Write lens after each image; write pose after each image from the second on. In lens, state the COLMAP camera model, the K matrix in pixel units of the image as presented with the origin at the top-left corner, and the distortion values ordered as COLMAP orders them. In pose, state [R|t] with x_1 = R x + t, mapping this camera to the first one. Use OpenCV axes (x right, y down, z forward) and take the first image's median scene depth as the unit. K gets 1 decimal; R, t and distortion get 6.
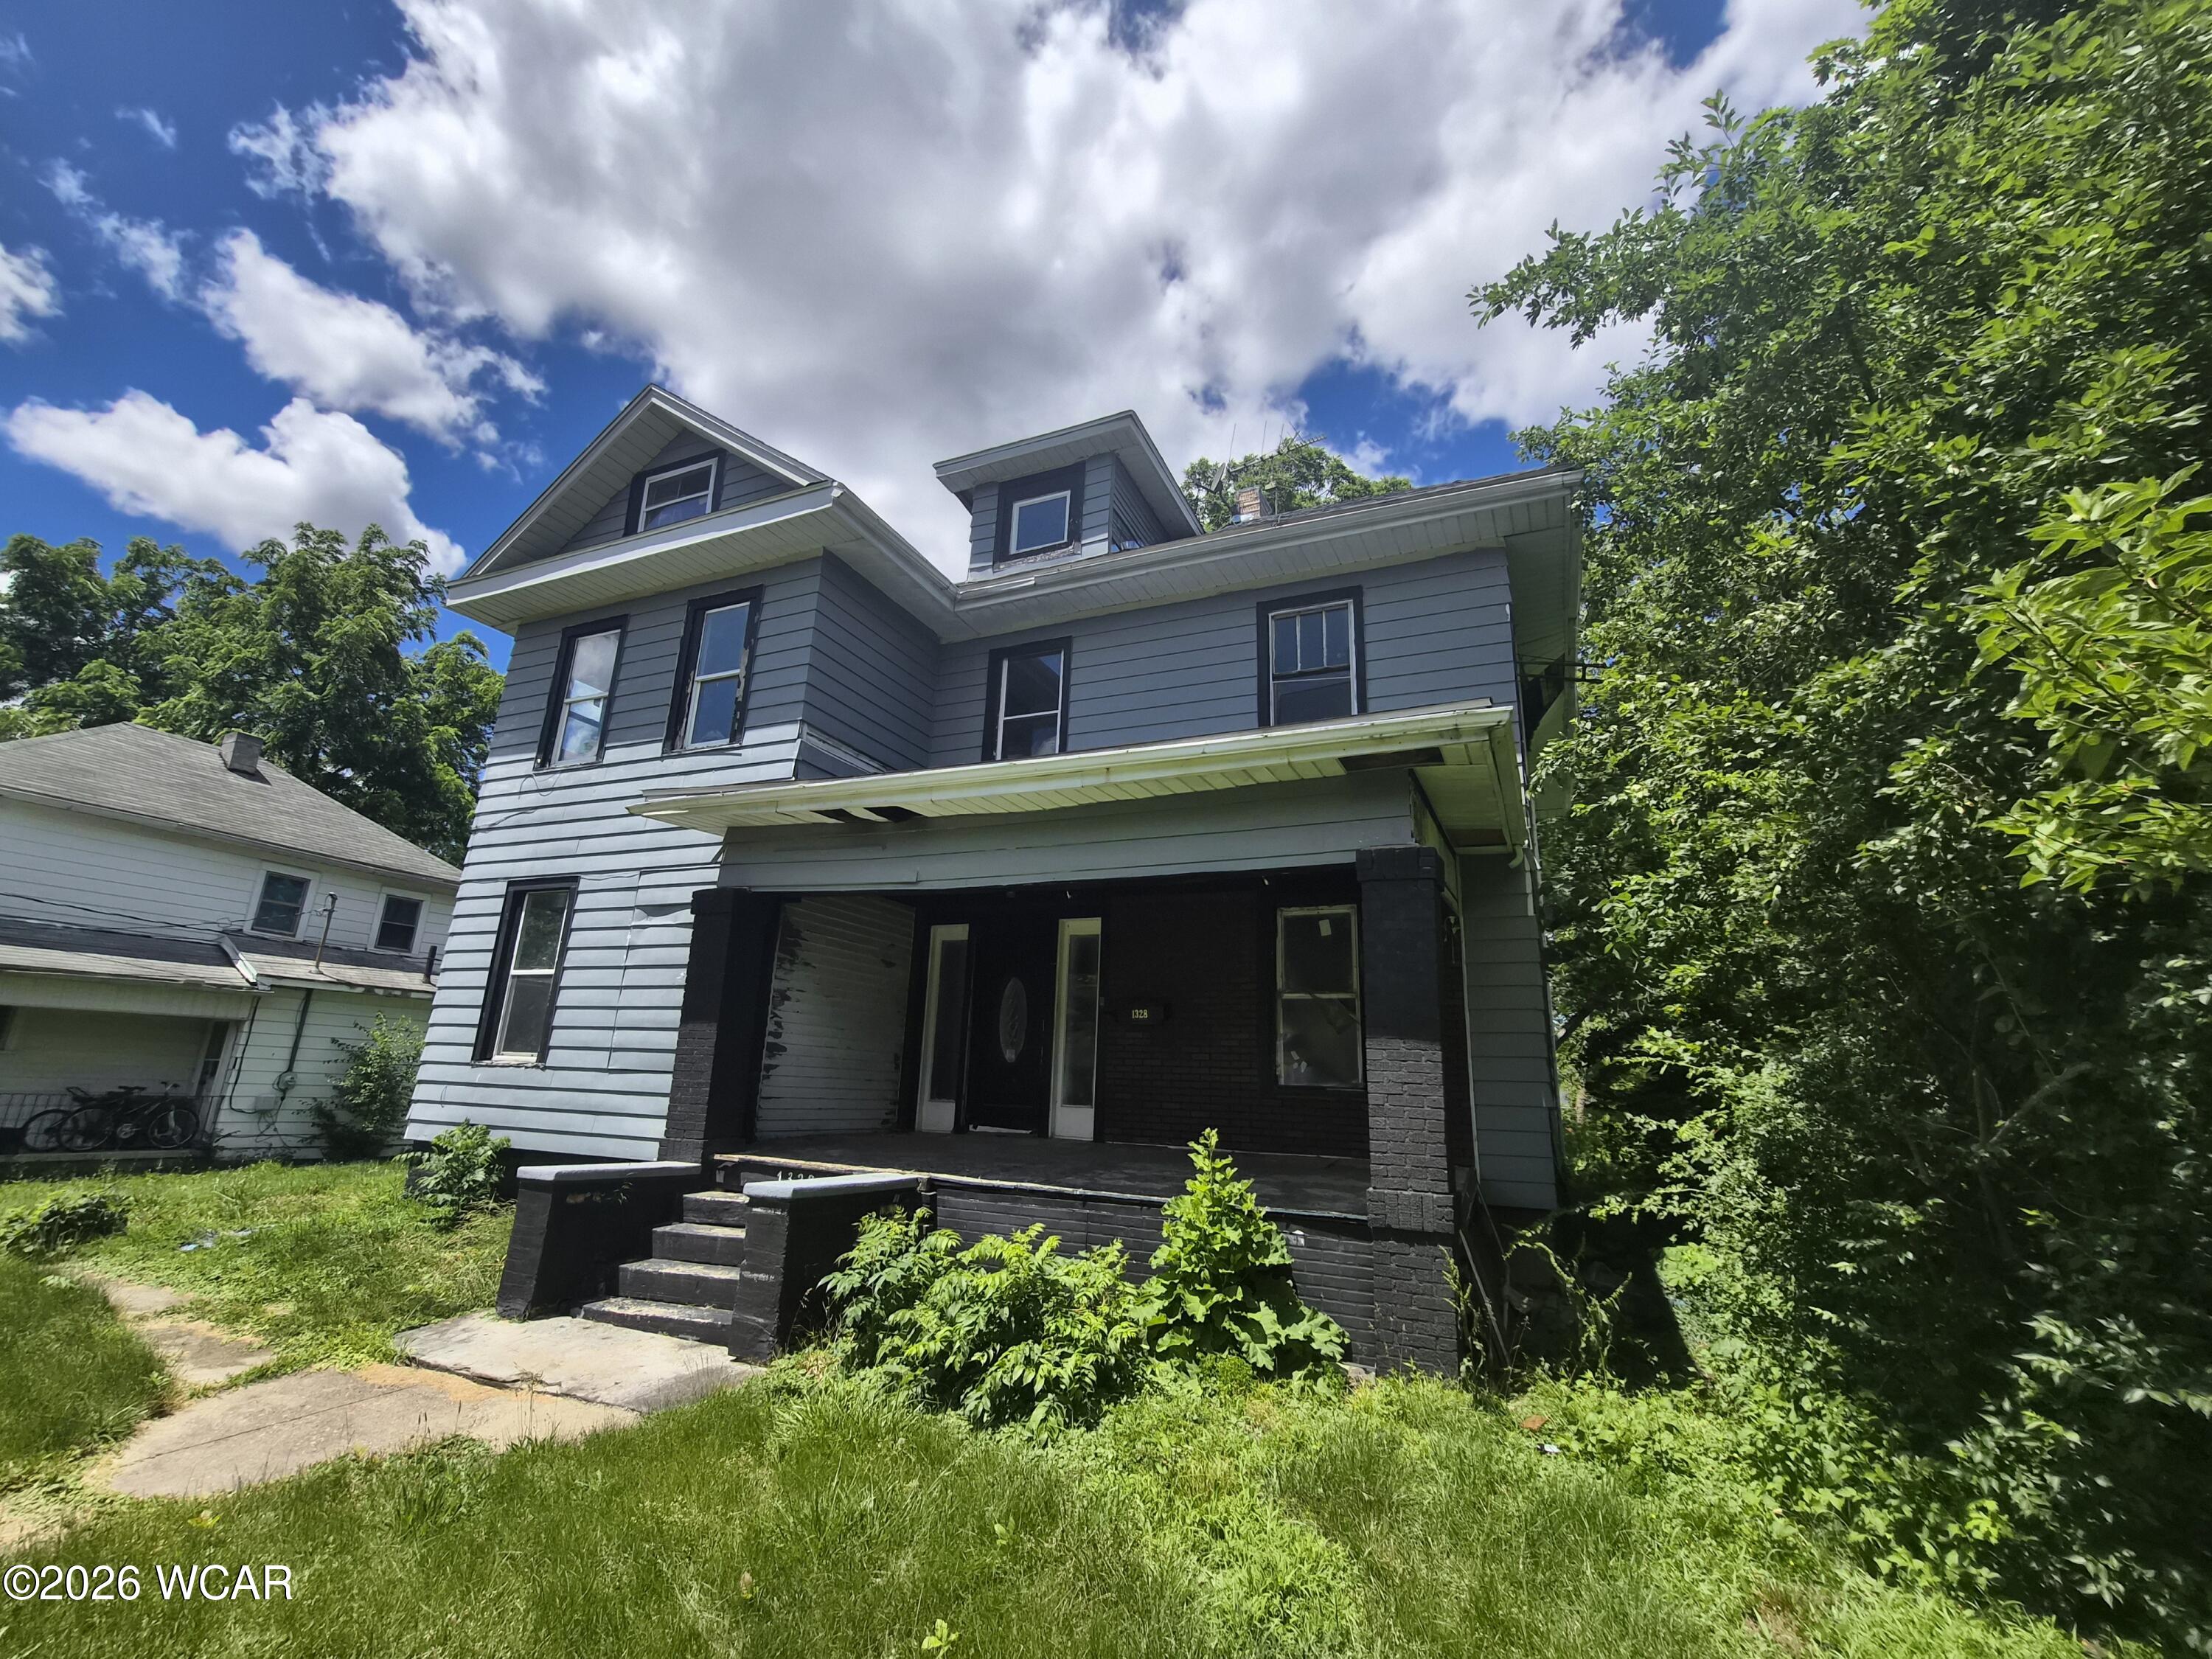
lens RADIAL K [[979.0, 0, 1101.7], [0, 979.0, 824.8], [0, 0, 1]] dist [-0.000194, 0.000036]
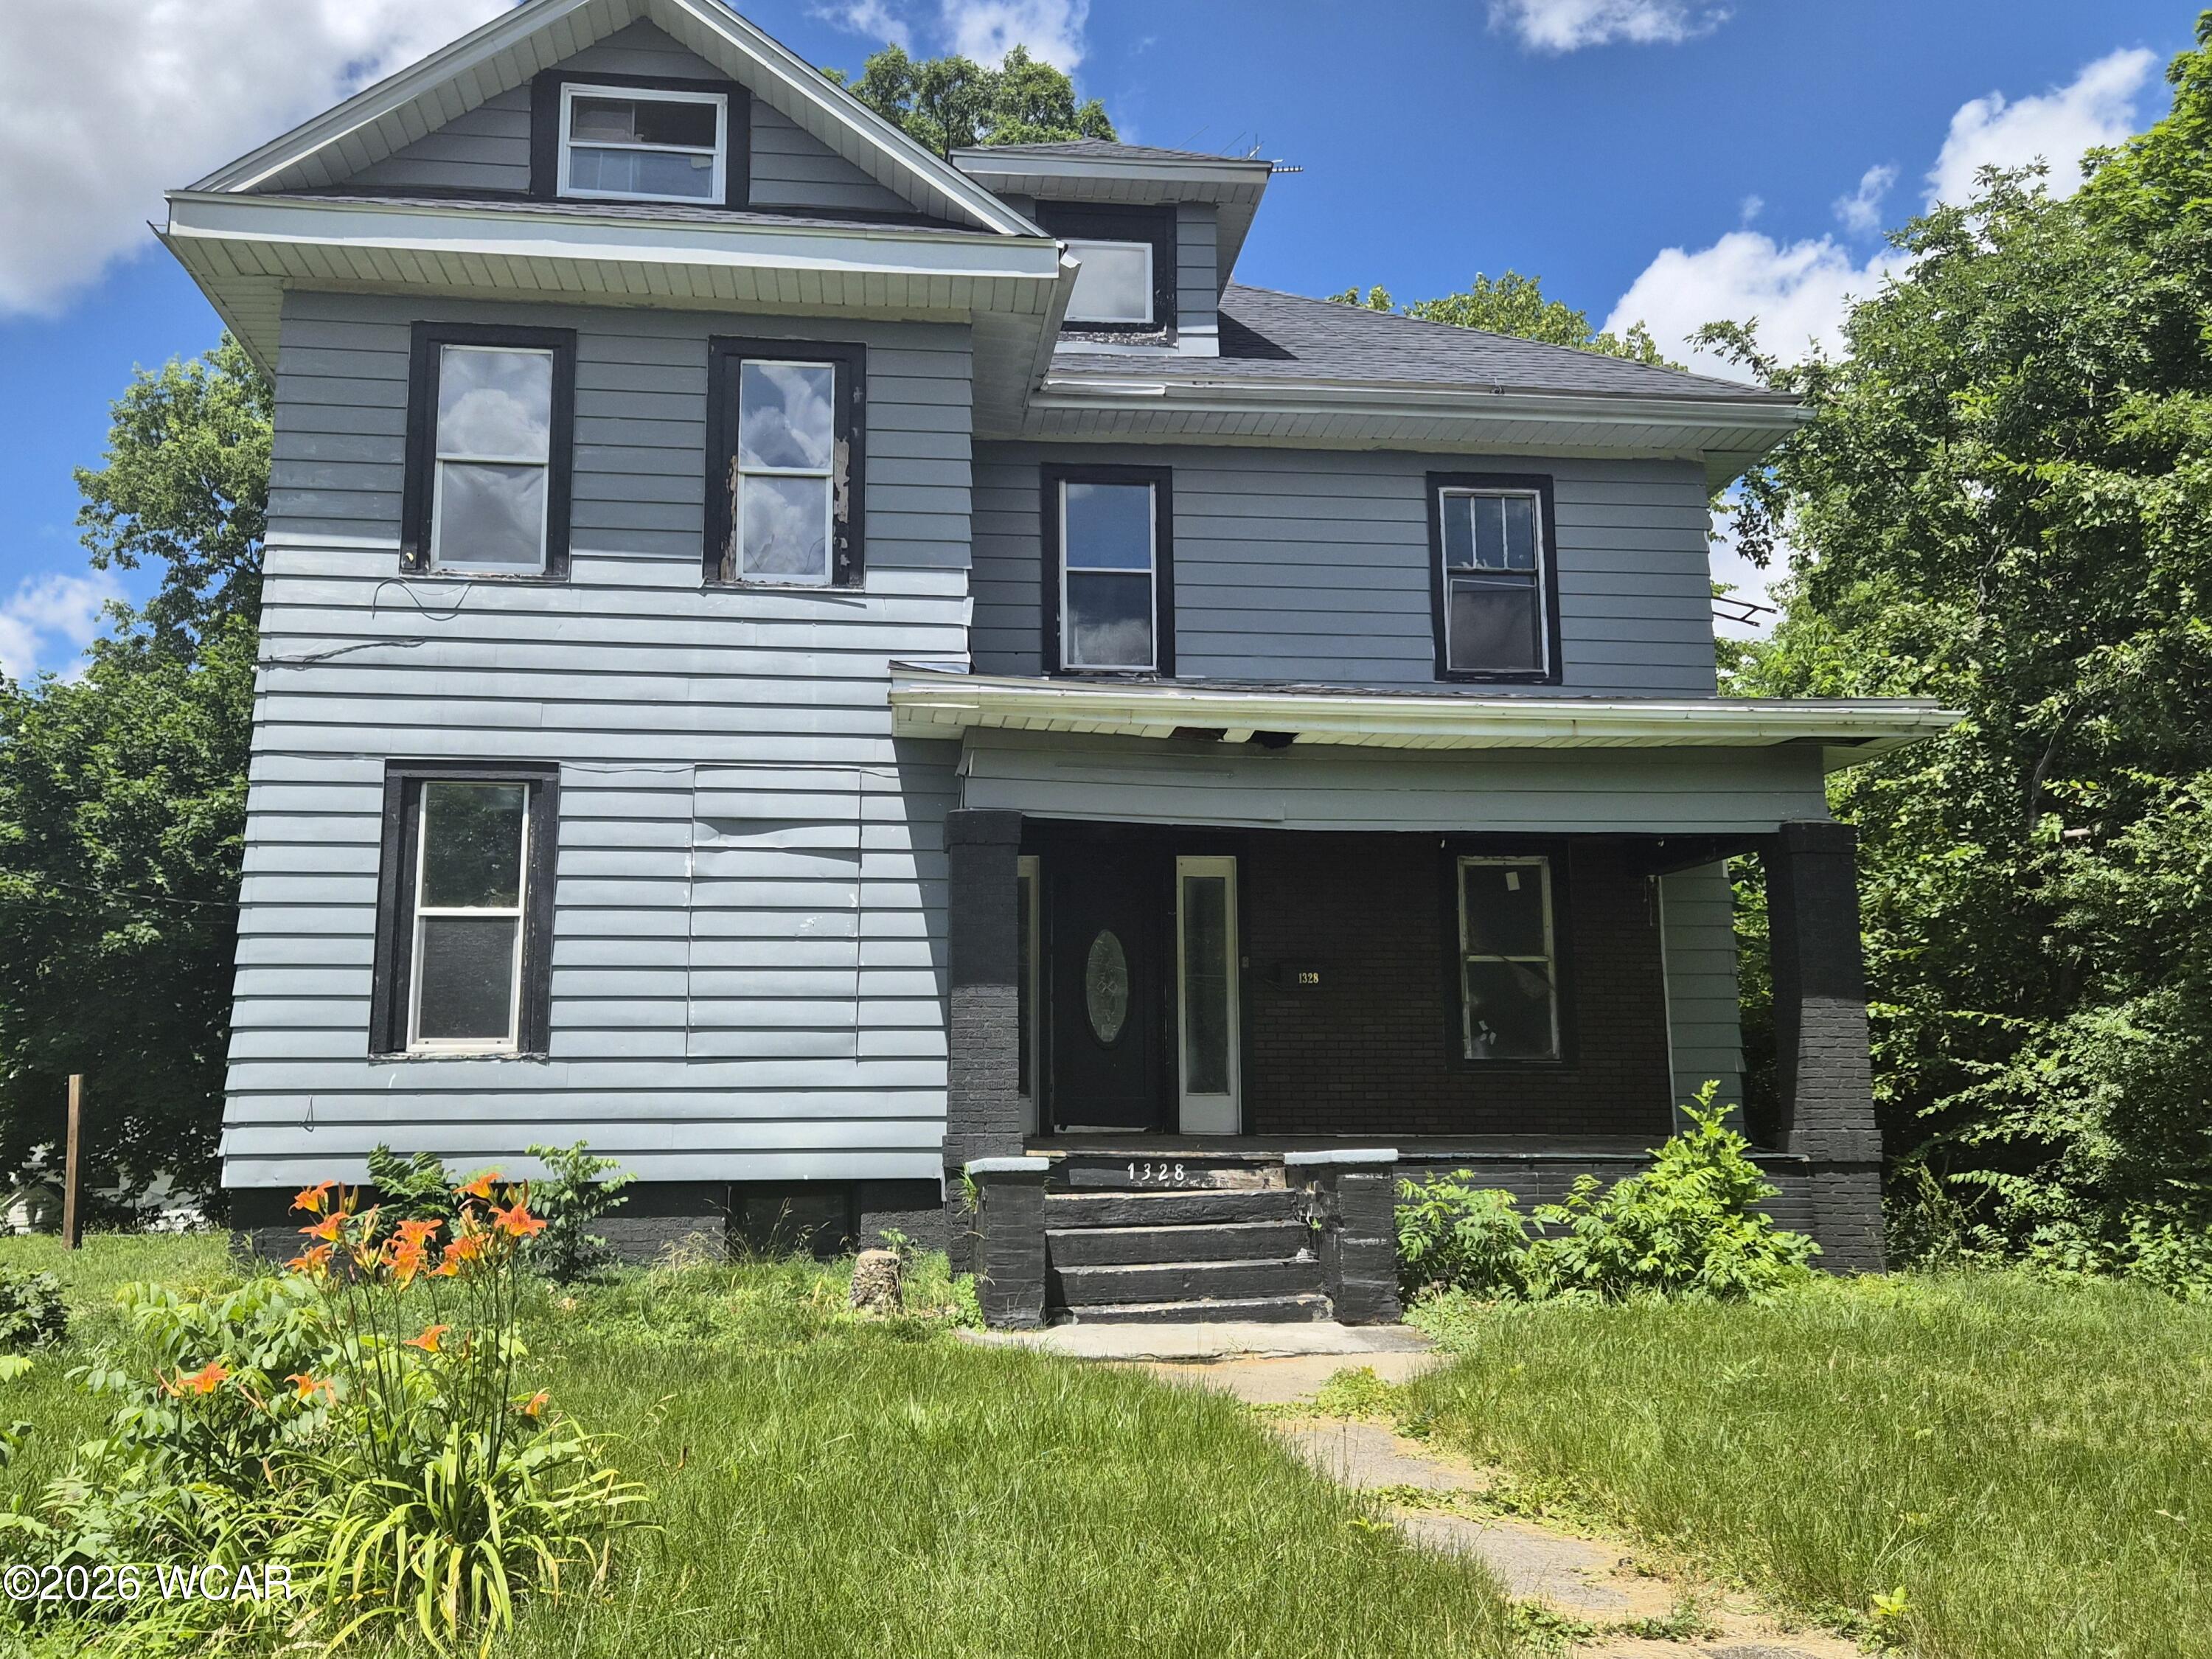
lens RADIAL K [[1915.5, 0, 1106.0], [0, 1915.5, 829.5], [0, 0, 1]] dist [0.082546, -0.001539]
pose [[0.858560, 0.041788, 0.511007, -0.871756], [-0.095321, 0.992306, 0.079006, -0.037206], [-0.503774, -0.116541, 0.855938, -0.250721]]
